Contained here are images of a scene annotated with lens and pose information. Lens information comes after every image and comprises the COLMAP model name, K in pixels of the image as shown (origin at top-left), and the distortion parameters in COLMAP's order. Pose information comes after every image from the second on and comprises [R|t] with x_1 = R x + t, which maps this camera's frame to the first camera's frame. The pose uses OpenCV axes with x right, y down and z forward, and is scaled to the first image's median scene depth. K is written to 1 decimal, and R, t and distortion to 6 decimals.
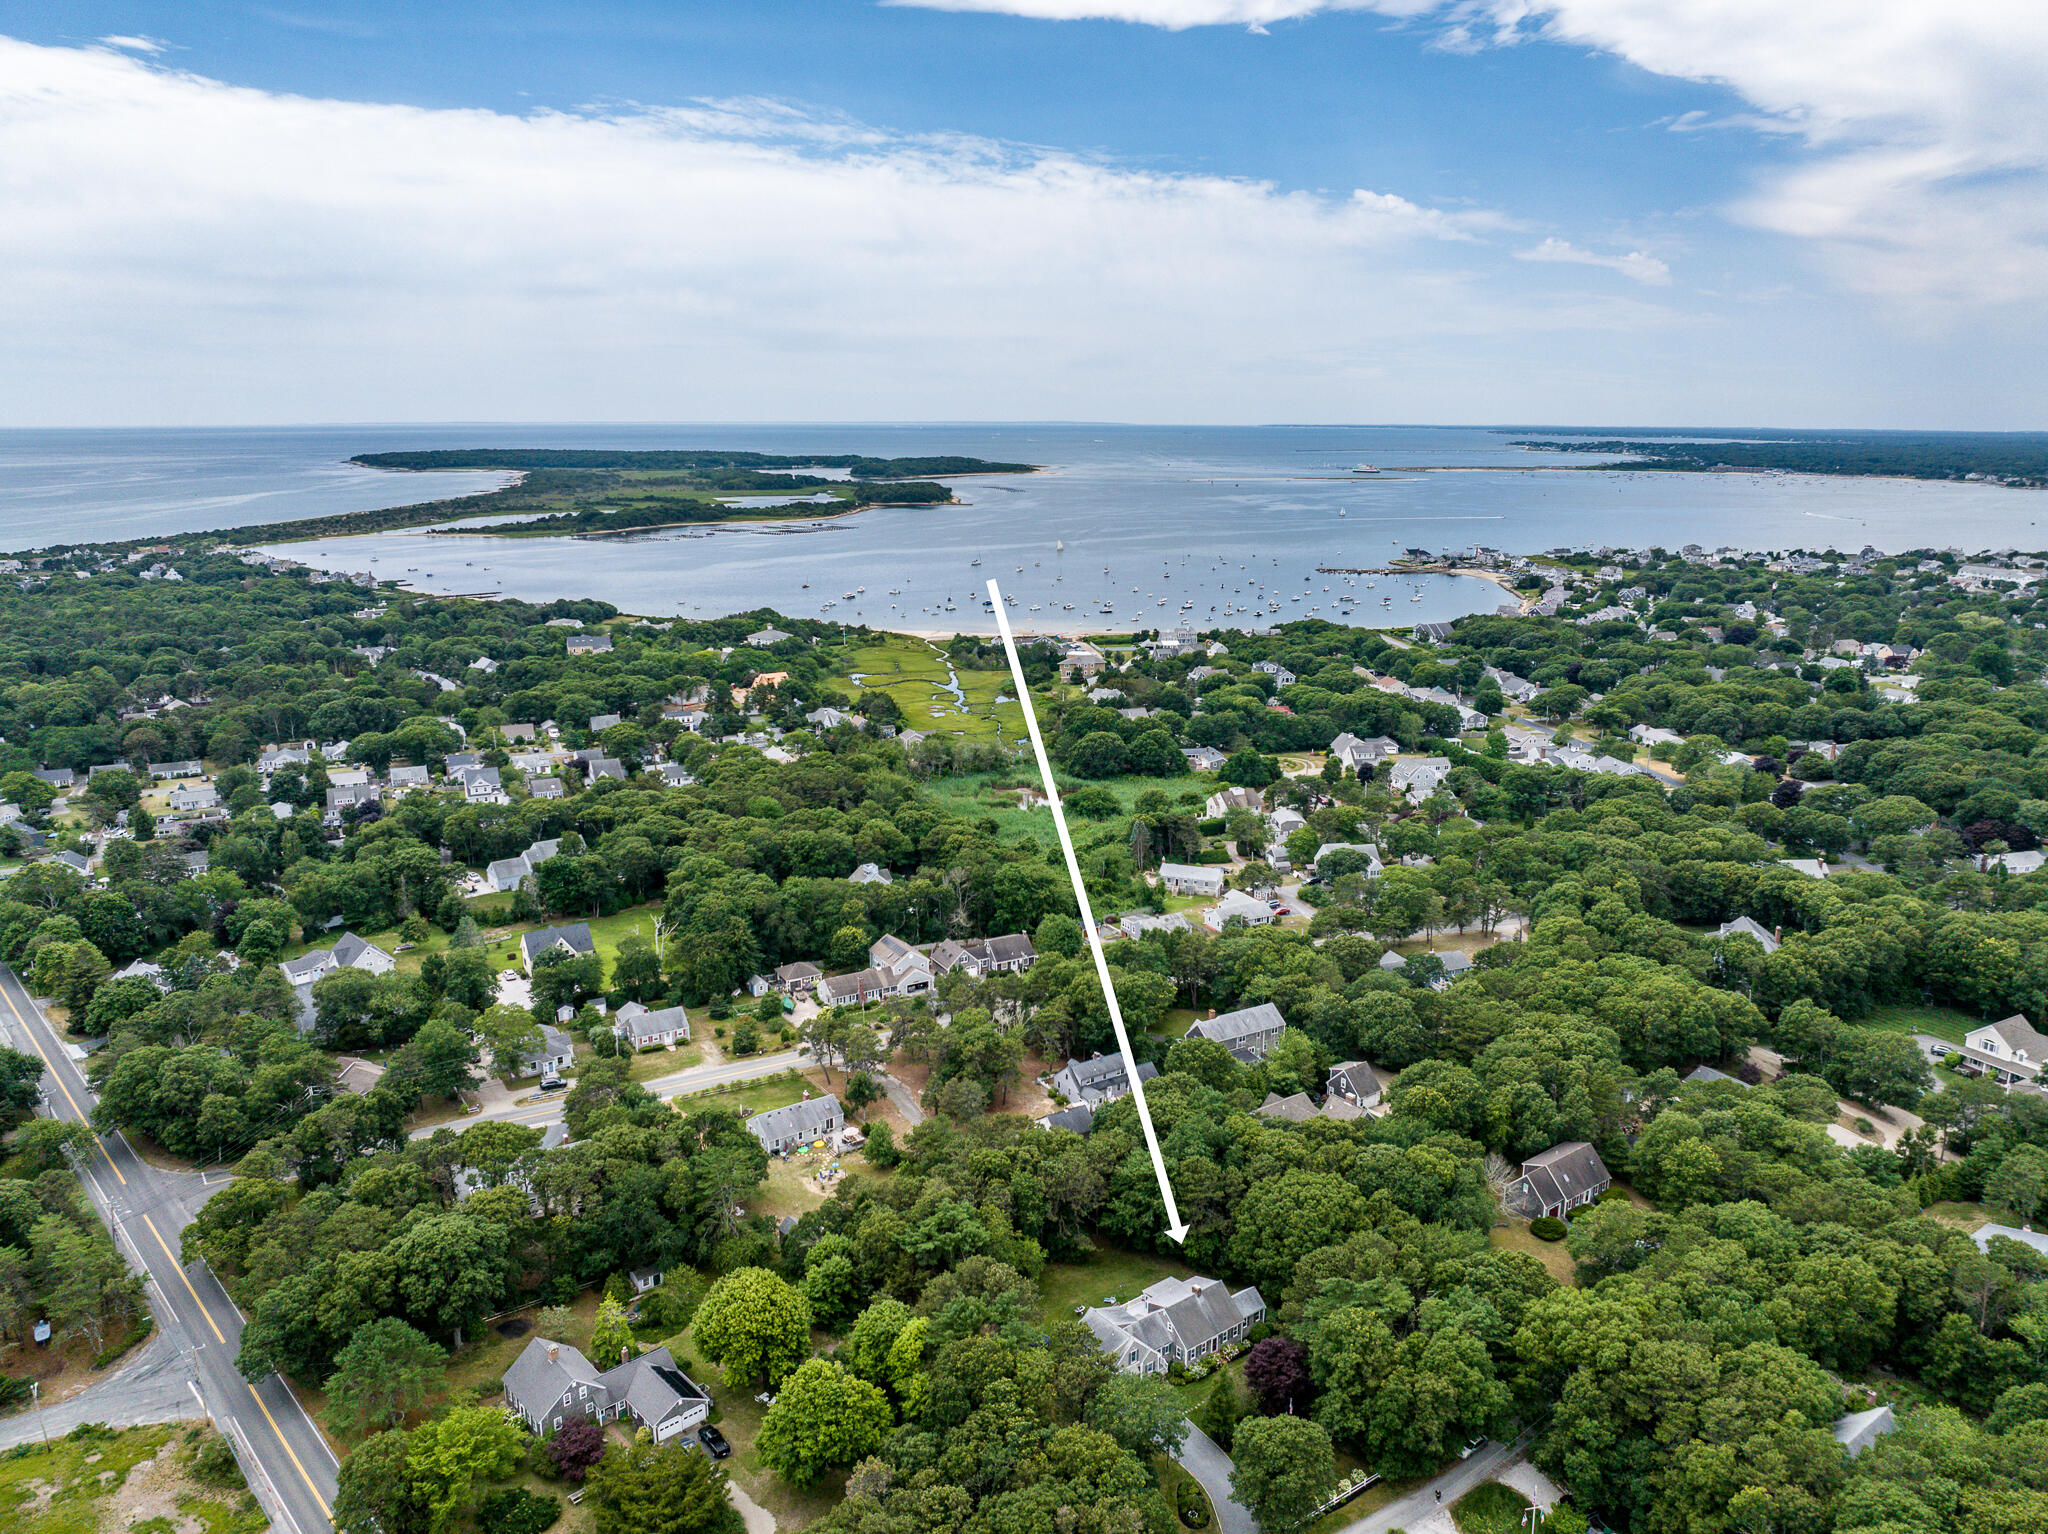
lens RADIAL K [[1462.7, 0, 1026.9], [0, 1462.7, 754.9], [0, 0, 1]] dist [-0.045013, 0.011969]
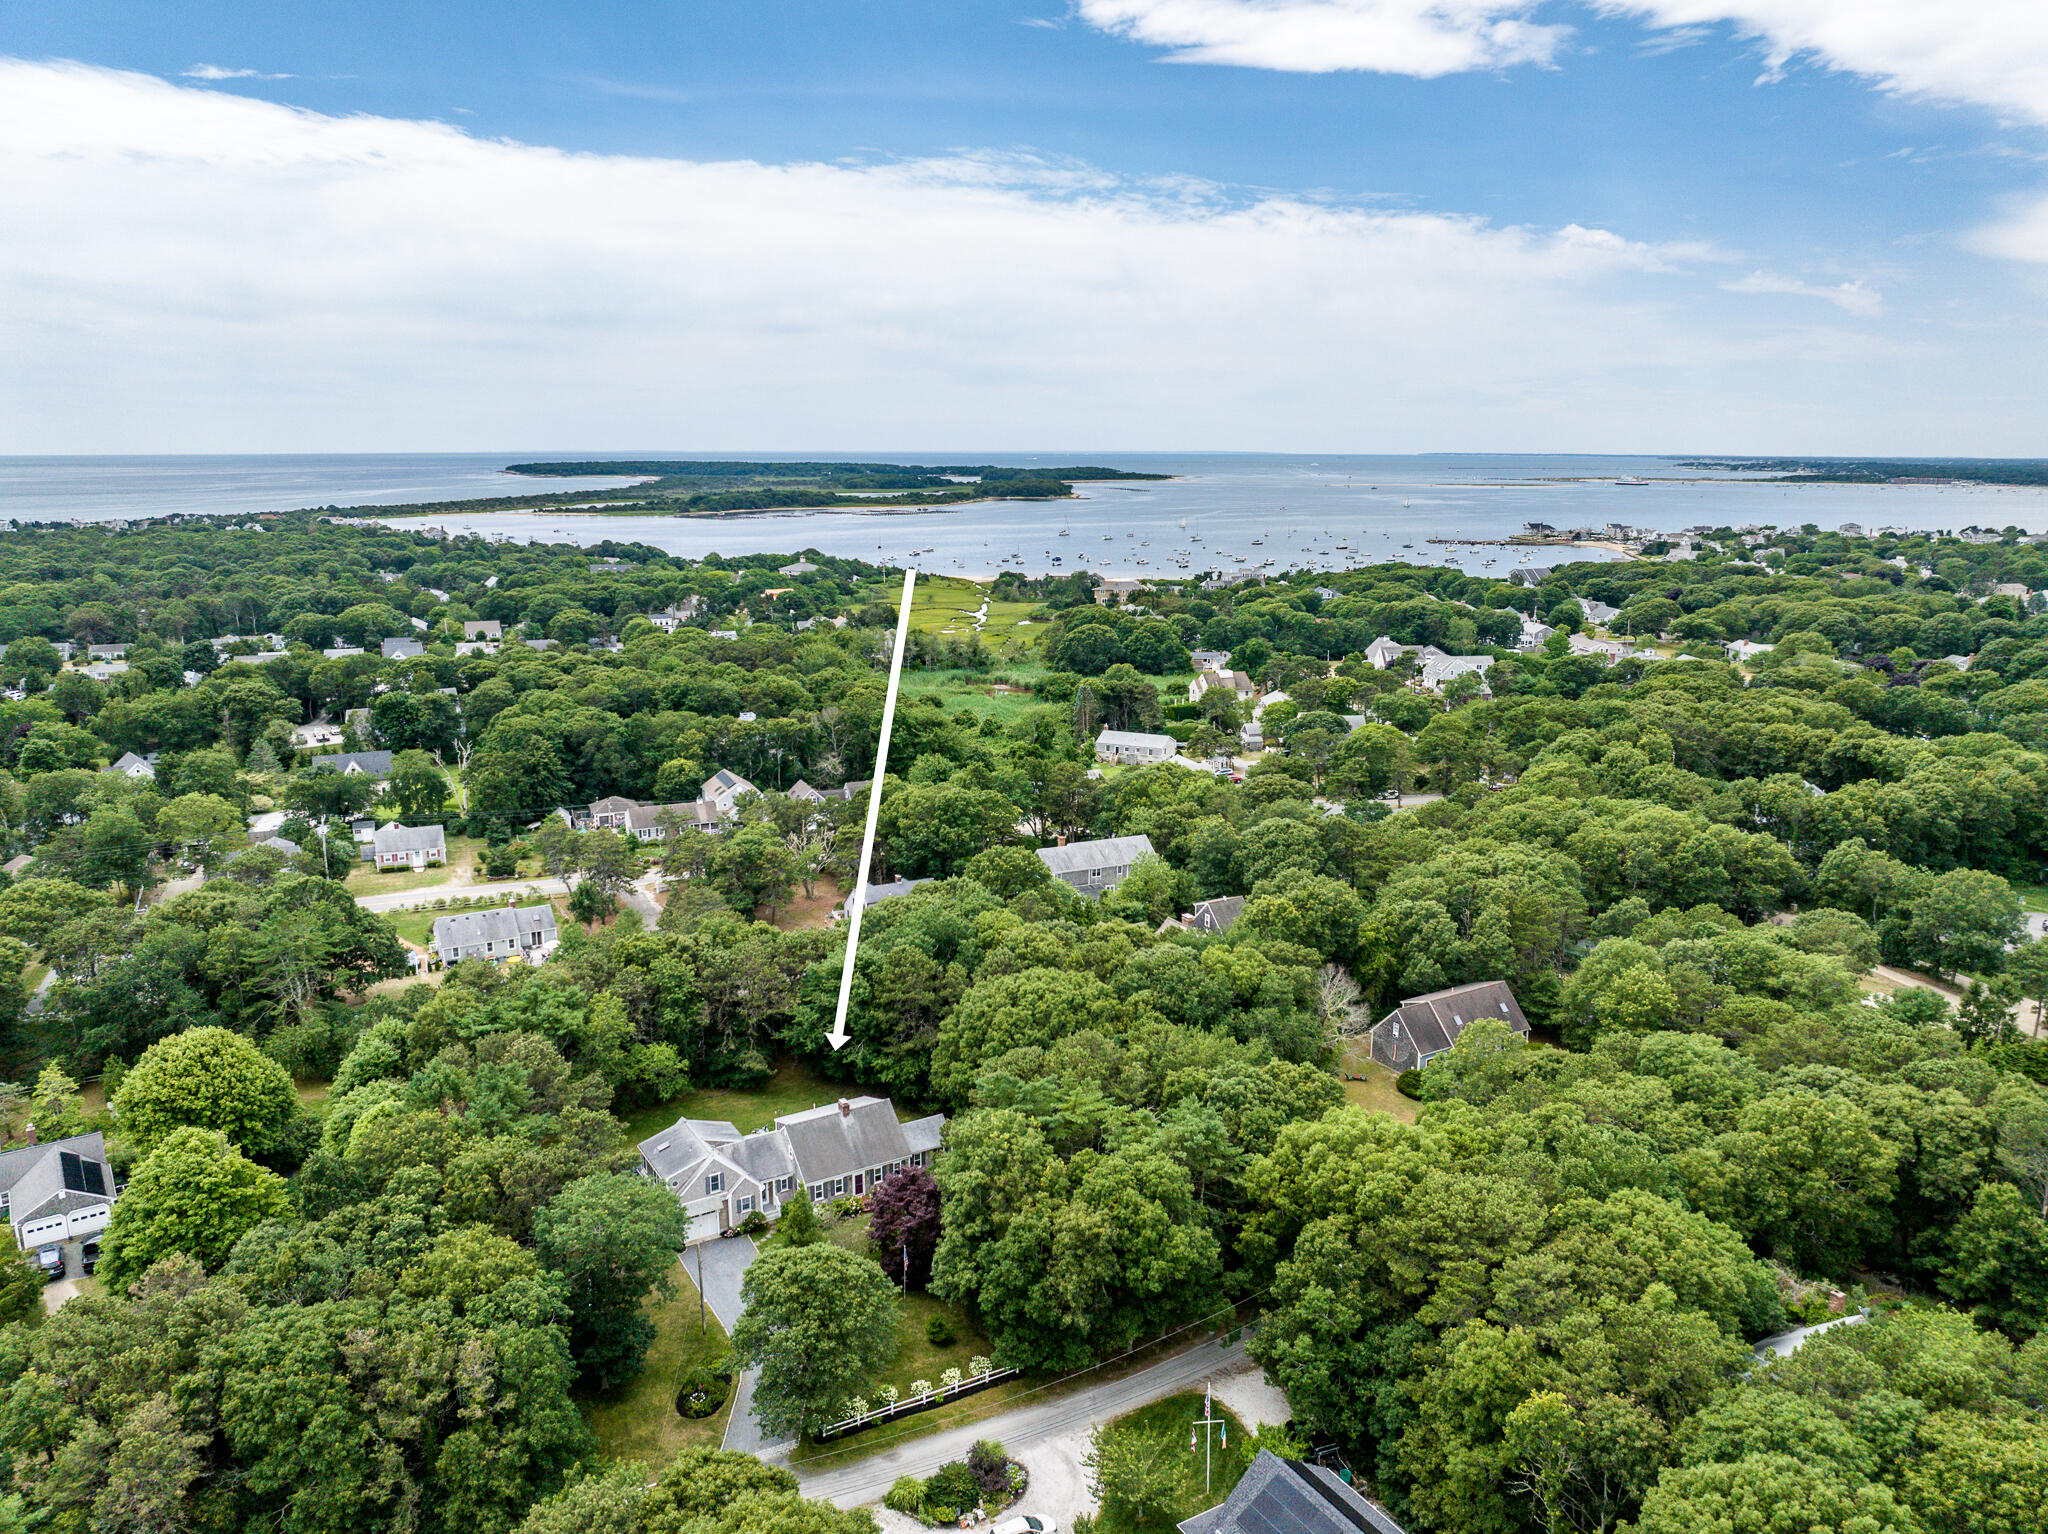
lens RADIAL K [[1449.7, 0, 1034.6], [0, 1449.7, 758.9], [0, 0, 1]] dist [-0.033917, -0.006538]
pose [[0.994169, 0.022519, -0.105460, 0.271867], [-0.024963, 0.999448, -0.021915, 0.210947], [0.104909, 0.024420, 0.994182, 0.313178]]
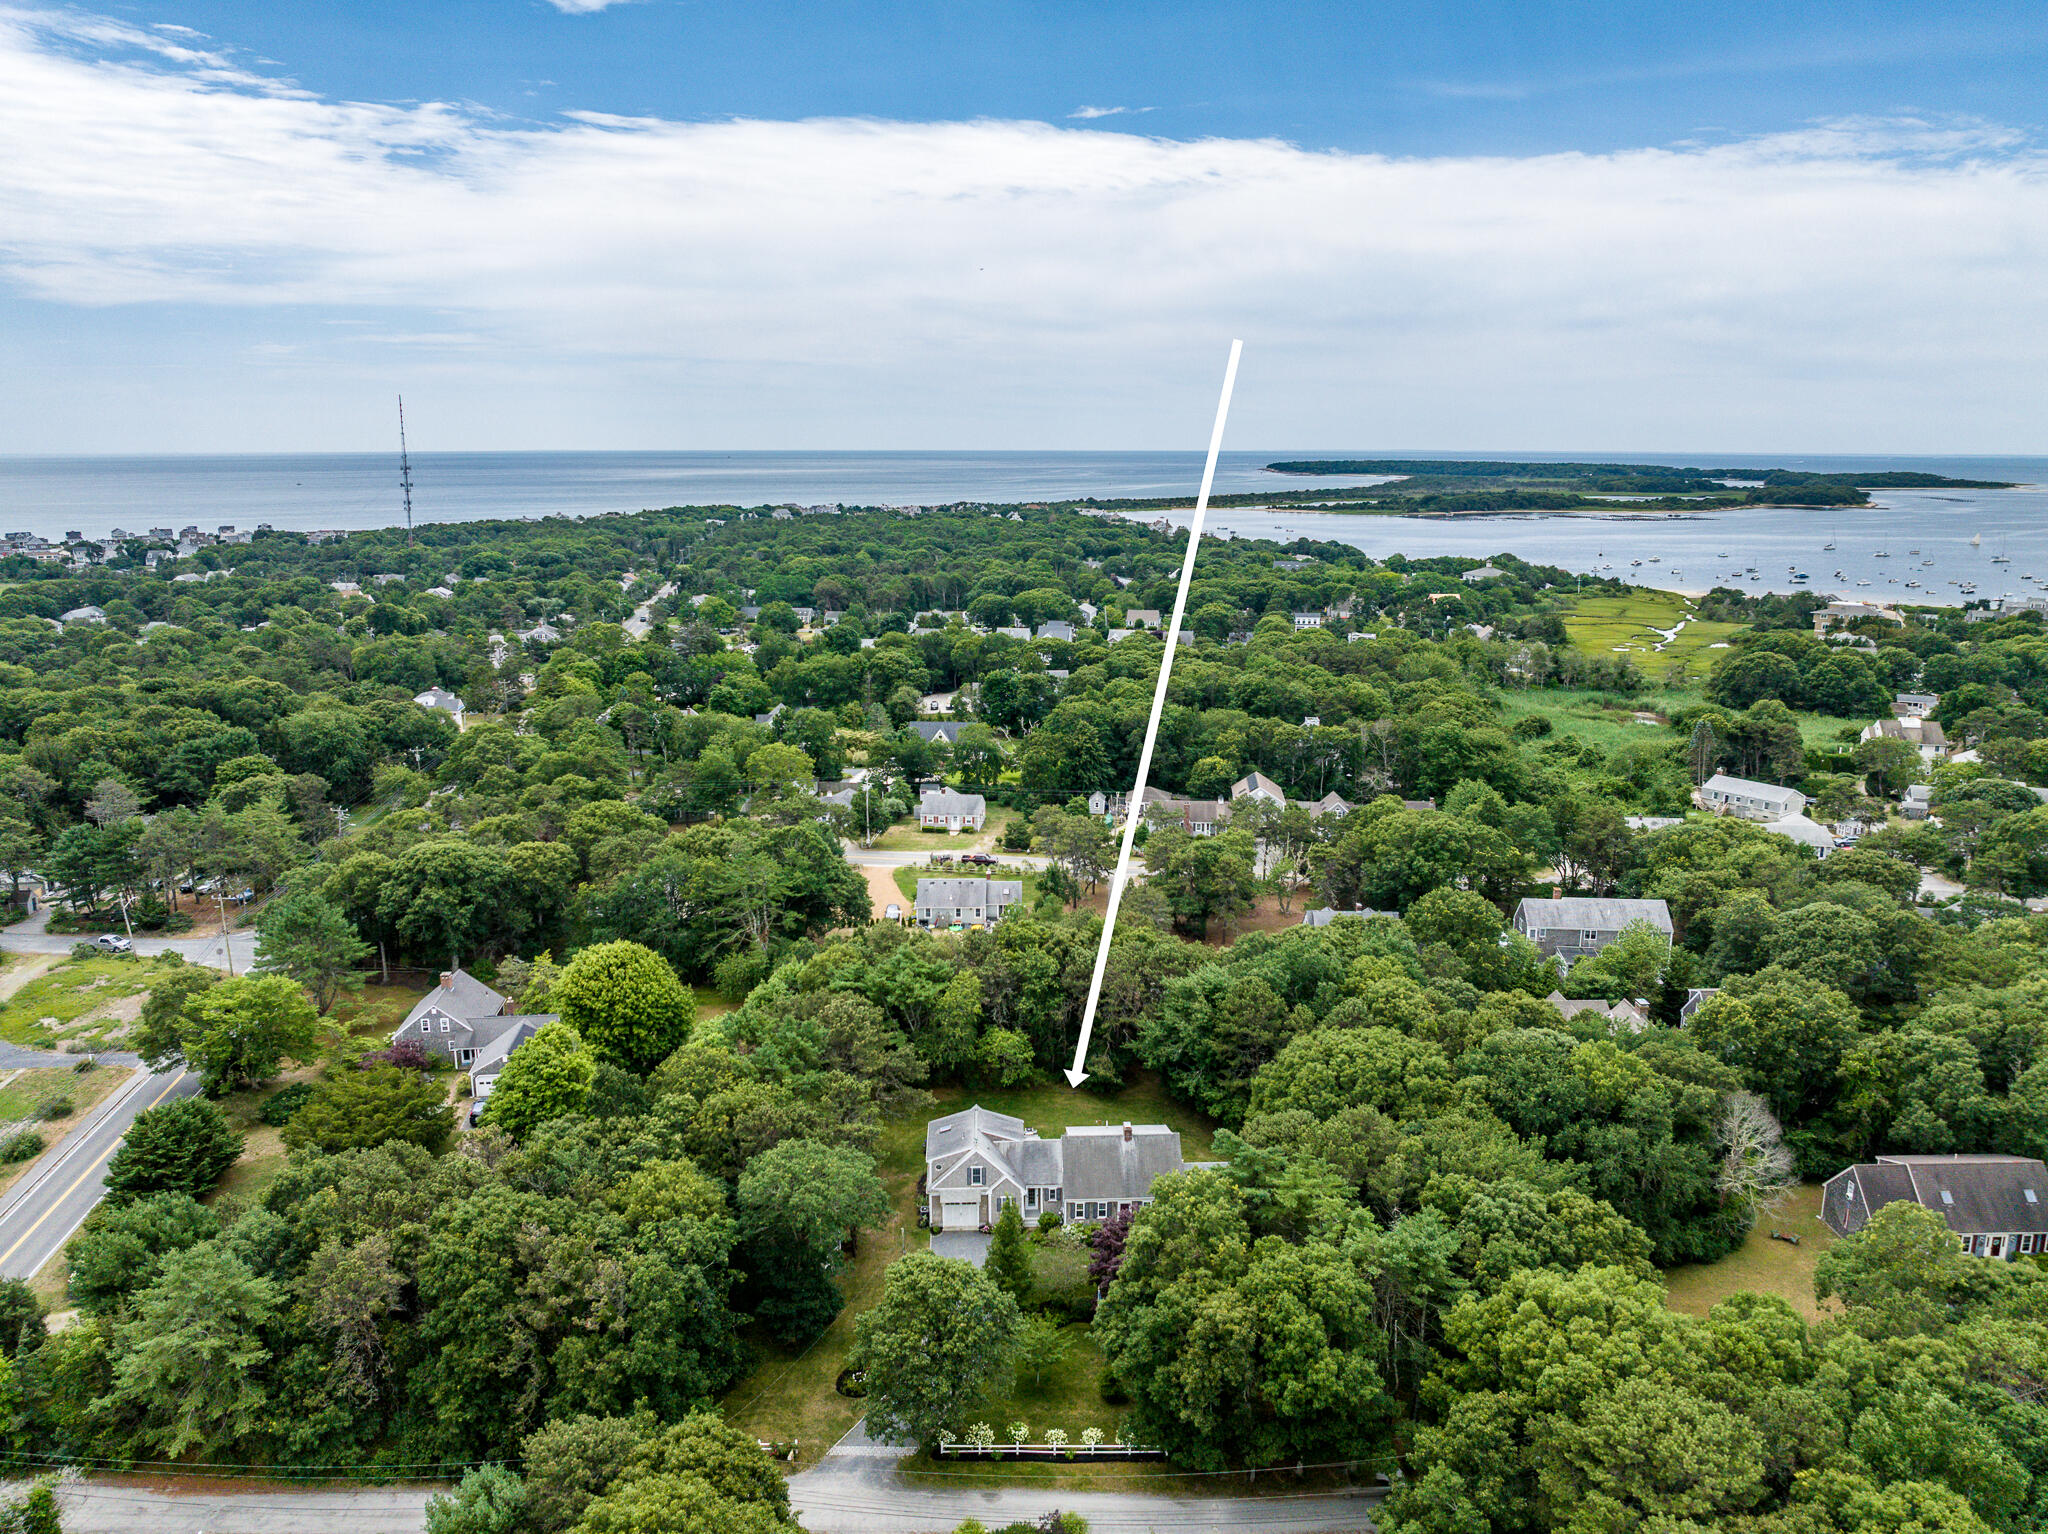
lens RADIAL K [[1449.7, 0, 1029.7], [0, 1449.7, 768.1], [0, 0, 1]] dist [-0.033917, -0.006538]
pose [[0.810887, 0.124269, -0.571856, 0.432131], [-0.133757, 0.990683, 0.025616, 0.188618], [0.569712, 0.055718, 0.819954, 0.413013]]
